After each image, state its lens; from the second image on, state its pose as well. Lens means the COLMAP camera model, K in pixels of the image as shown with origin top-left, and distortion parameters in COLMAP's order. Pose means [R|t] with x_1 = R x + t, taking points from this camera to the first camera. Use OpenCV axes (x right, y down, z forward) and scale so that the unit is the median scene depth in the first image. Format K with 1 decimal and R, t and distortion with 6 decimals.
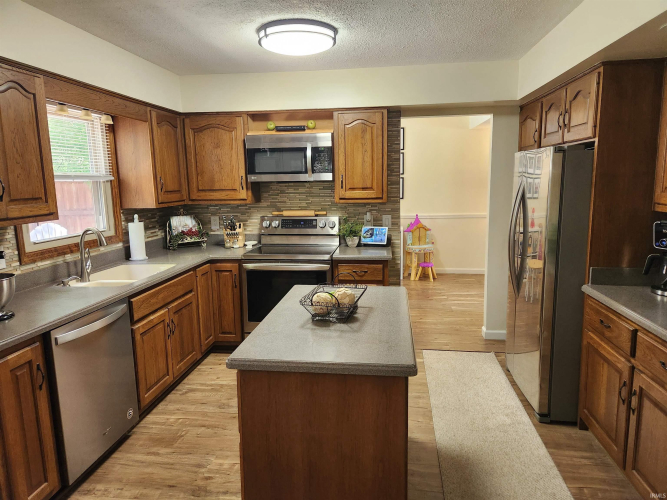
lens RADIAL K [[443.2, 0, 336.7], [0, 443.2, 251.7], [0, 0, 1]] dist [0.039609, -0.026010]
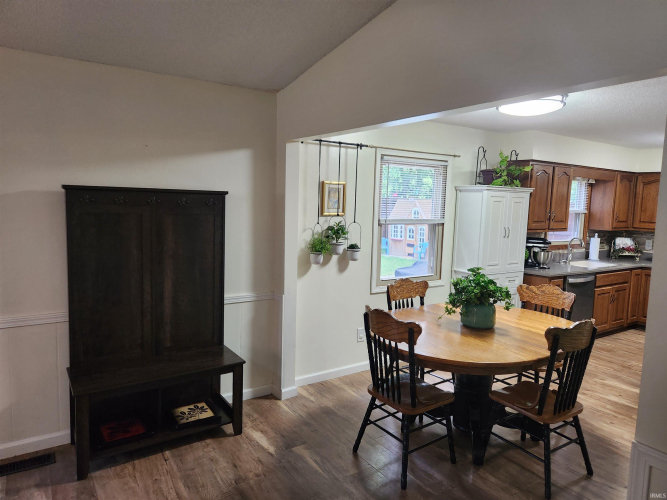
lens RADIAL K [[443.2, 0, 334.2], [0, 443.2, 245.8], [0, 0, 1]] dist [0.039609, -0.026010]
pose [[0.652789, 0.112030, -0.749210, 0.179370], [-0.163310, 0.986561, 0.005228, 0.114993], [0.739727, 0.118940, 0.662312, -0.847523]]
